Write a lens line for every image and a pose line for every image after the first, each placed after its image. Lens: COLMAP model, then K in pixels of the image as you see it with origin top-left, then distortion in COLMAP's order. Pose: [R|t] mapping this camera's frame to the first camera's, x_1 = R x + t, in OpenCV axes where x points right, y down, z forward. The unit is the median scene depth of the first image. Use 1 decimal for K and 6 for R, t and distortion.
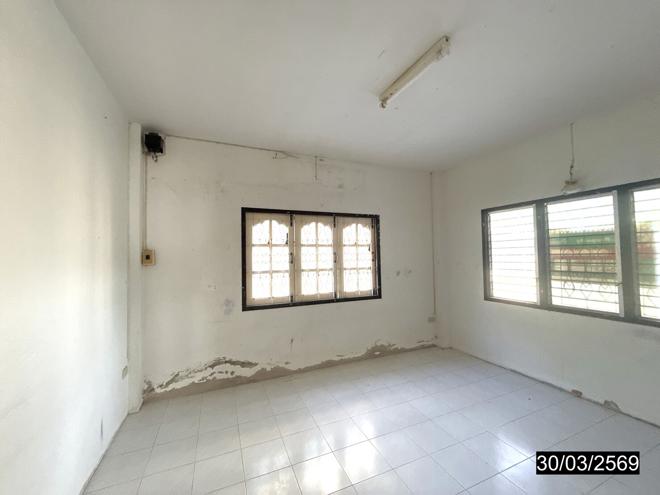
lens RADIAL K [[266.7, 0, 331.9], [0, 266.7, 247.1], [0, 0, 1]] dist [0.031118, -0.000143]
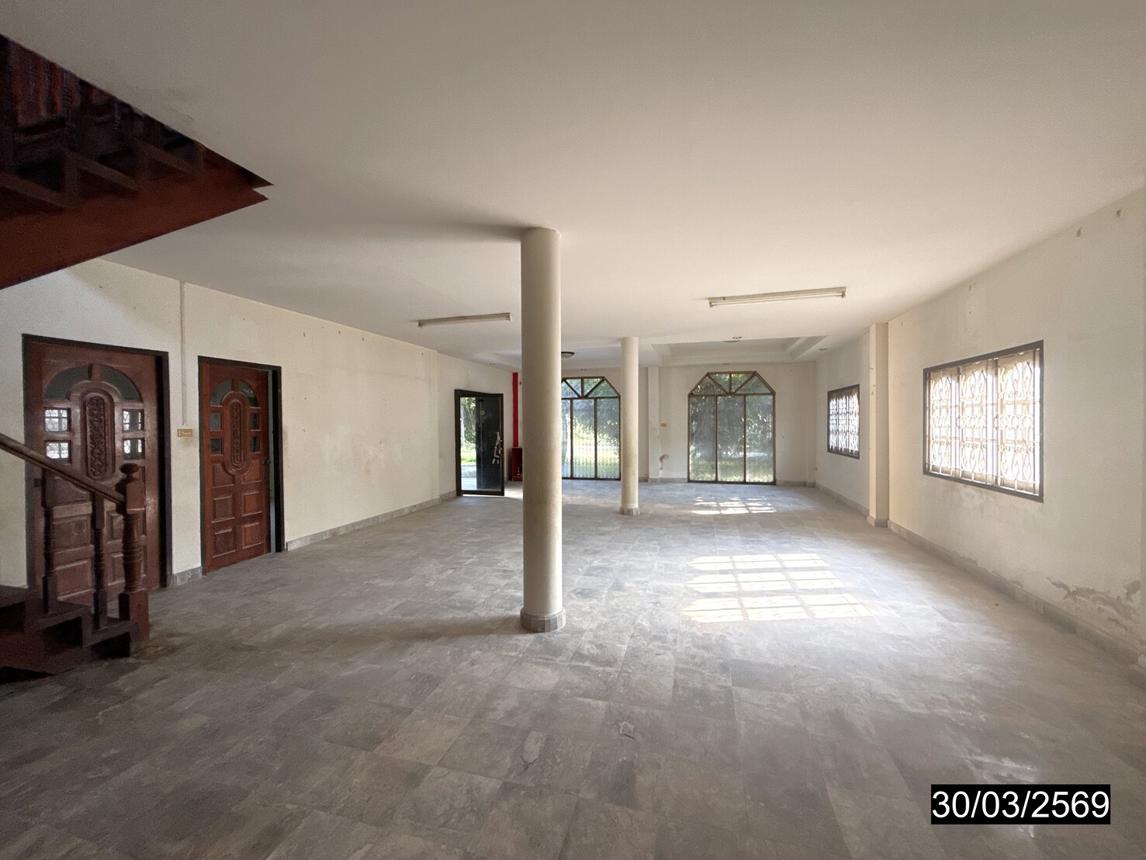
lens RADIAL K [[463.0, 0, 569.8], [0, 463.0, 428.0], [0, 0, 1]] dist [0.031118, -0.000143]
pose [[-0.643009, 0.025316, -0.765440, 1.602255], [0.036336, 0.999336, 0.002528, 0.013564], [0.764996, -0.026188, -0.643502, 0.976539]]
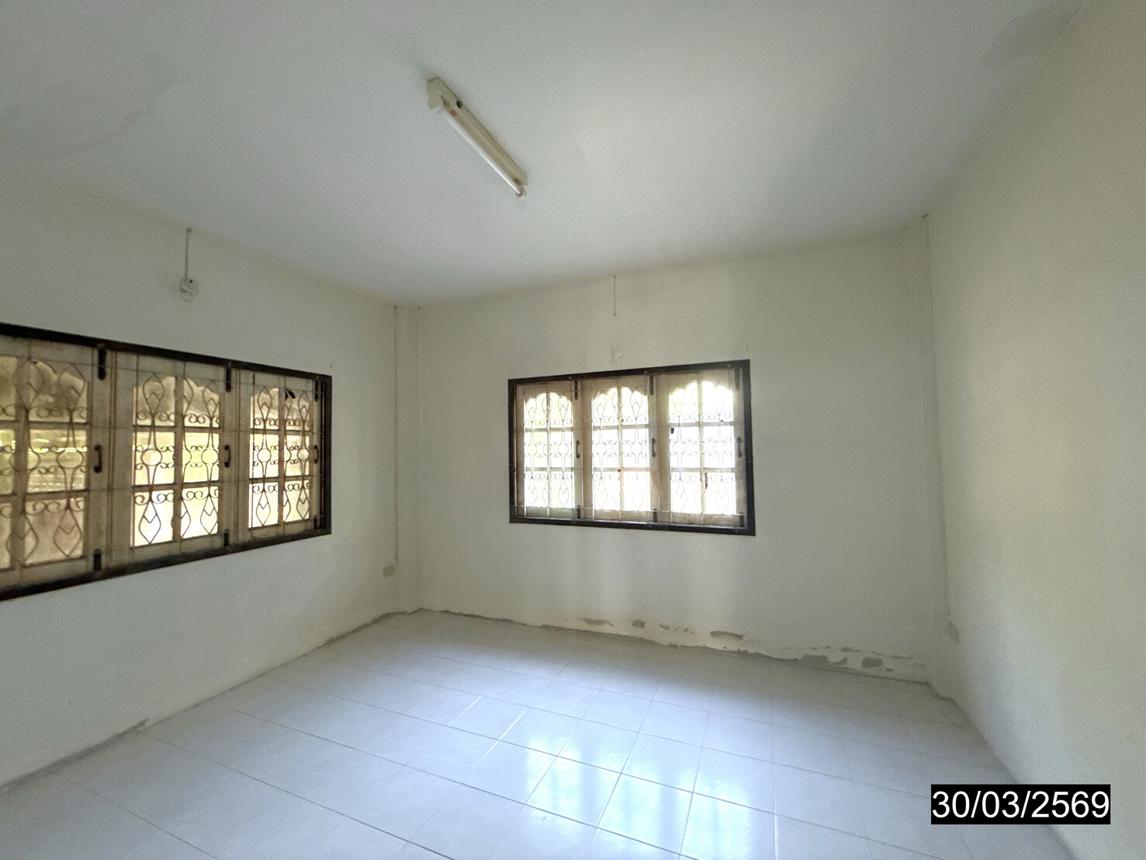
lens RADIAL K [[463.0, 0, 584.8], [0, 463.0, 425.3], [0, 0, 1]] dist [0.031118, -0.000143]
pose [[0.679242, -0.032878, -0.733177, 0.637961], [0.033984, 0.999333, -0.013328, 0.000365], [0.733127, -0.015863, 0.679907, 0.252363]]
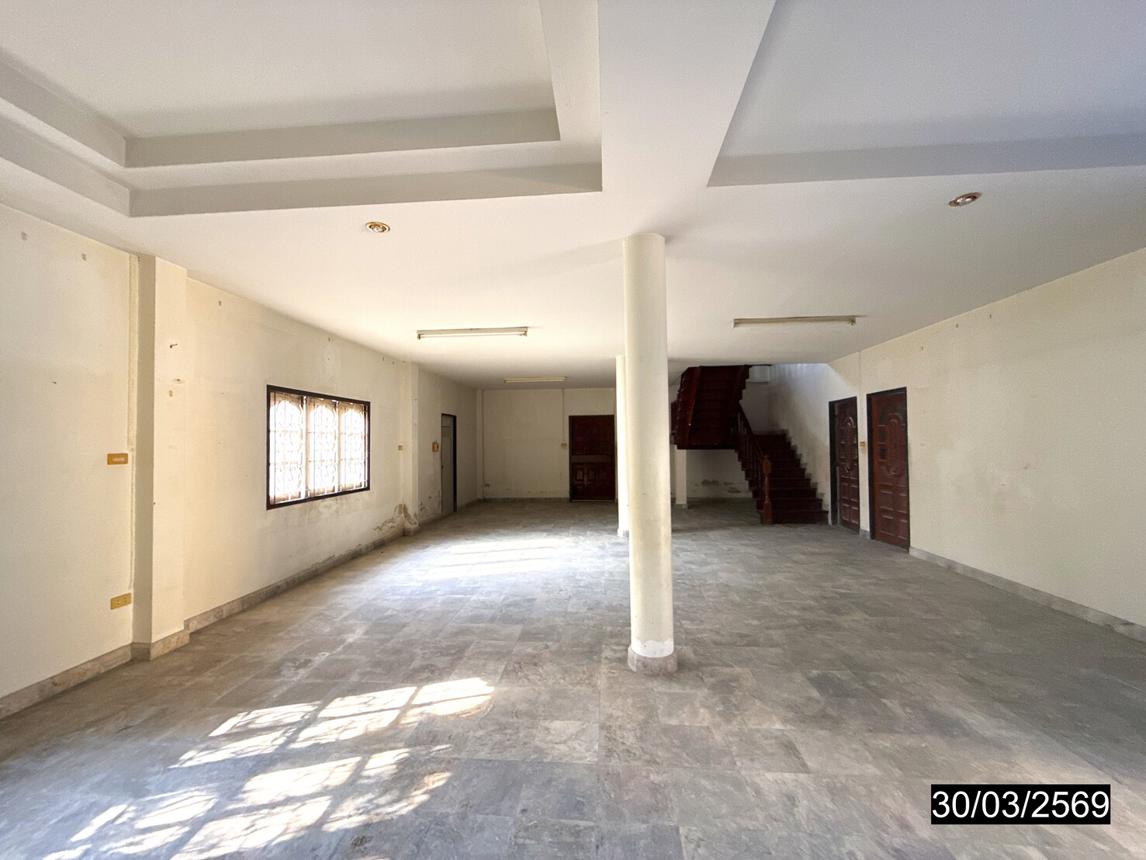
lens RADIAL K [[463.0, 0, 575.3], [0, 463.0, 429.2], [0, 0, 1]] dist [0.031118, -0.000143]
pose [[0.468303, 0.032496, 0.882970, -1.021780], [-0.019540, 0.999460, -0.026419, 0.006302], [-0.883352, -0.004881, 0.468685, -0.452959]]
